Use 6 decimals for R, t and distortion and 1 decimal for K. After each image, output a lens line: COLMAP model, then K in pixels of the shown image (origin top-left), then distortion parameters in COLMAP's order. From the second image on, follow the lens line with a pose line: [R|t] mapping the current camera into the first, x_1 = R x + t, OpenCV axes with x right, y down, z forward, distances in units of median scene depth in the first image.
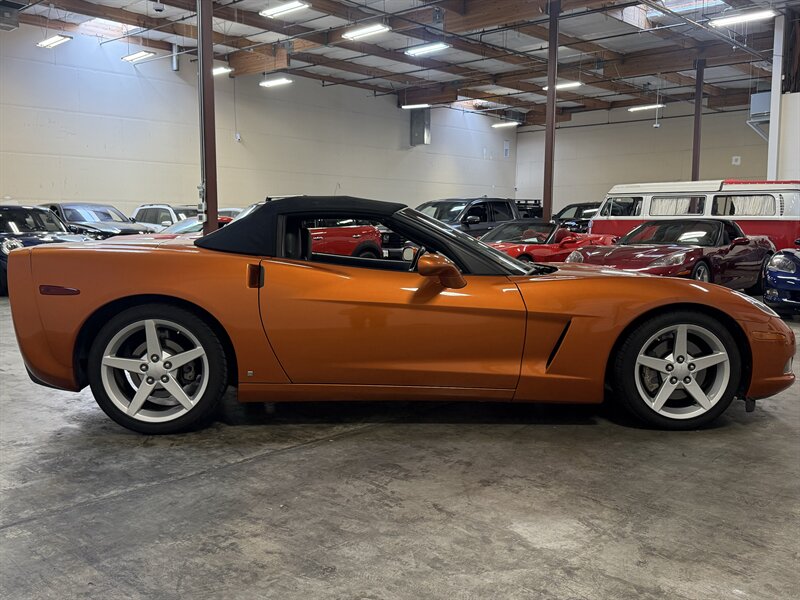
lens RADIAL K [[721.7, 0, 408.4], [0, 721.7, 300.1], [0, 0, 1]] dist [0.152904, -0.300880]
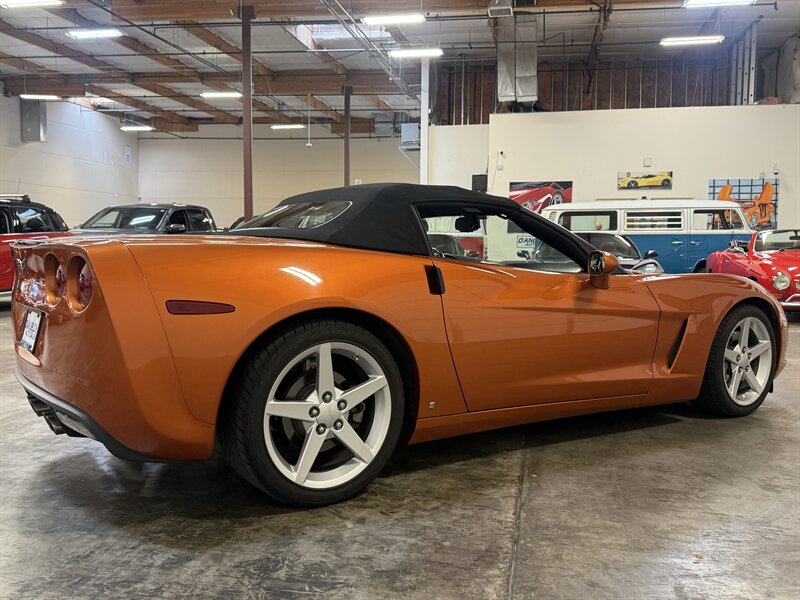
lens RADIAL K [[721.7, 0, 408.4], [0, 721.7, 300.1], [0, 0, 1]] dist [0.152904, -0.300880]
pose [[0.849869, -0.032484, 0.525992, -0.616073], [0.044205, 0.998975, -0.009731, -0.004300], [-0.525137, 0.031522, 0.850434, 0.338270]]
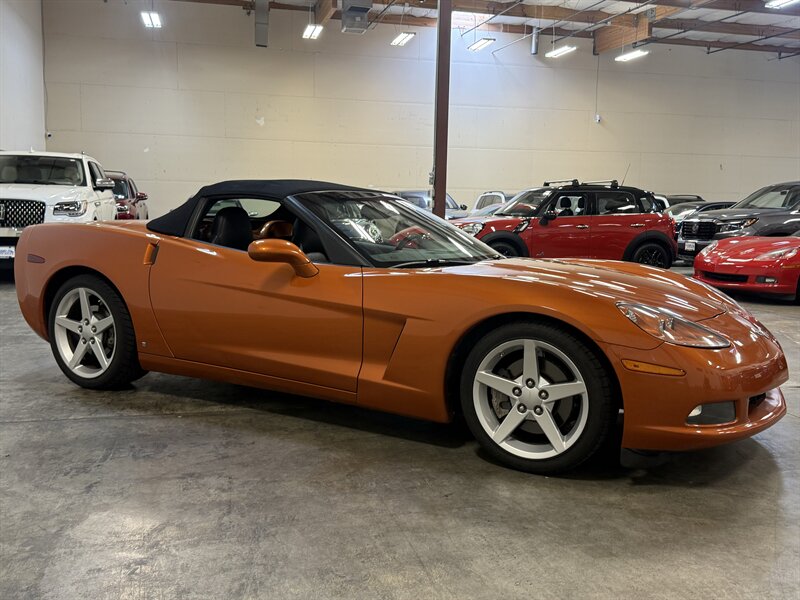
lens RADIAL K [[763.1, 0, 409.6], [0, 763.1, 299.6], [0, 0, 1]] dist [0.175018, -0.381842]
pose [[0.845735, 0.072943, -0.528594, 0.693186], [-0.067738, 0.997275, 0.029239, -0.025294], [0.529286, 0.011077, 0.848371, 0.220553]]
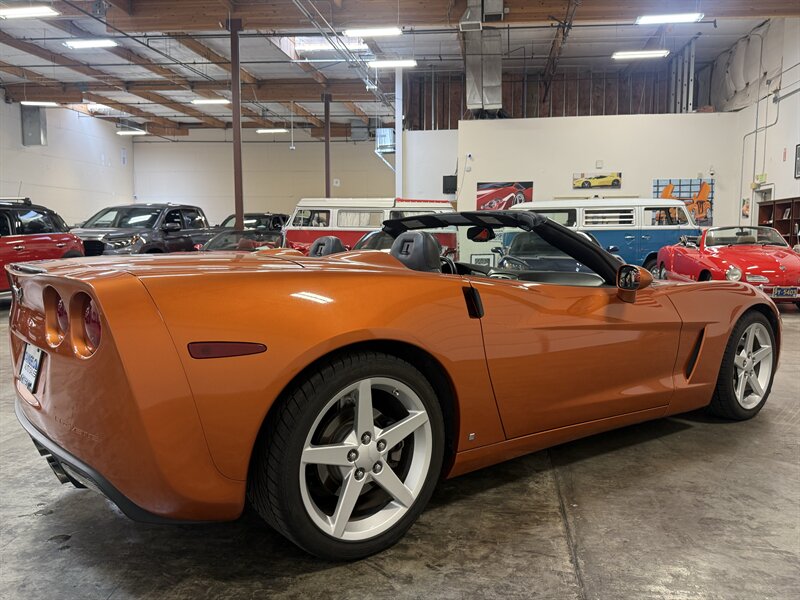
lens RADIAL K [[638.3, 0, 412.5], [0, 638.3, 301.6], [0, 0, 1]] dist [0.089547, -0.142692]
pose [[0.820959, -0.056386, 0.568197, -0.594795], [0.055572, 0.998278, 0.018773, -0.046736], [-0.568277, 0.016164, 0.822679, 0.486379]]
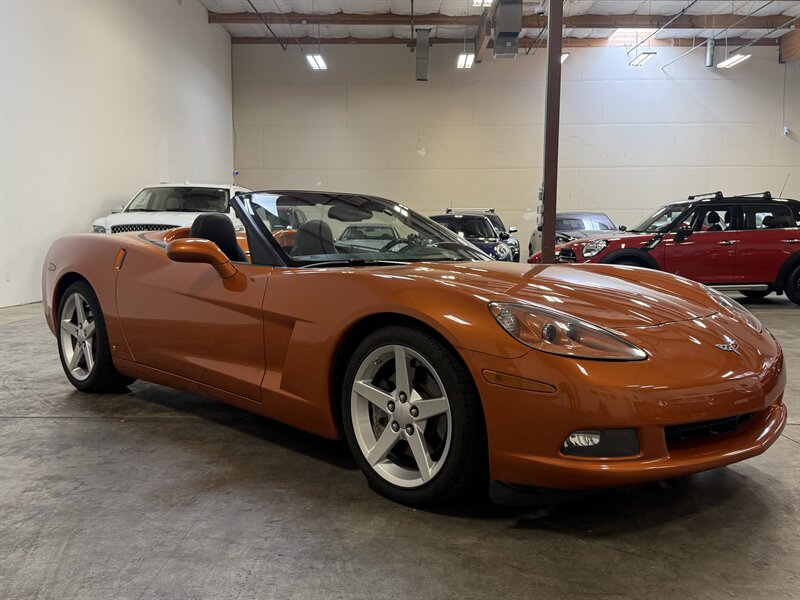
lens RADIAL K [[744.0, 0, 400.0], [0, 744.0, 300.0], [0, 0, 1]] dist [0.126855, -0.253510]
pose [[0.669450, 0.058604, -0.740542, 0.872447], [-0.073590, 0.997212, 0.012391, -0.016626], [0.739203, 0.046201, 0.671896, 0.530677]]
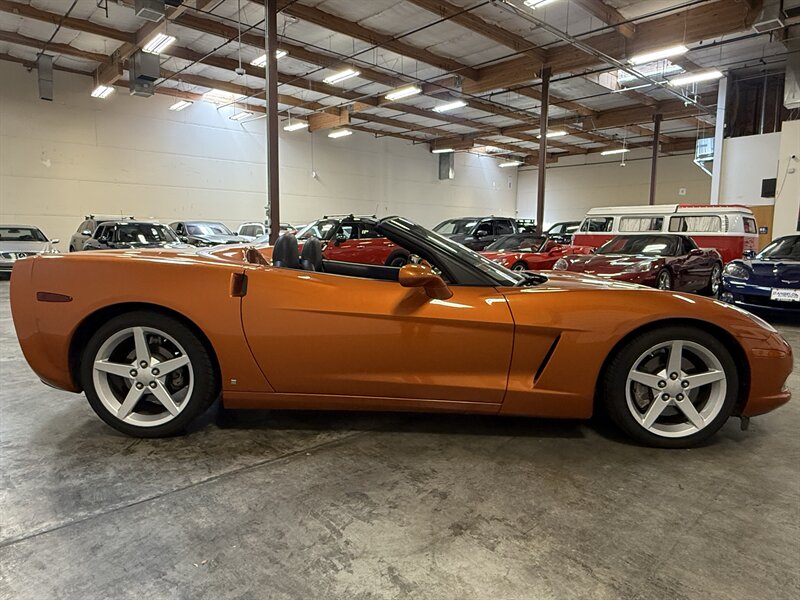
lens RADIAL K [[506.6, 0, 400.0], [0, 506.6, 300.0], [0, 0, 1]] dist [-0.007739, 0.002064]
pose [[0.996803, 0.013994, -0.078669, 0.063530], [-0.012542, 0.999742, 0.018918, -0.027207], [0.078914, -0.017871, 0.996721, 0.310582]]
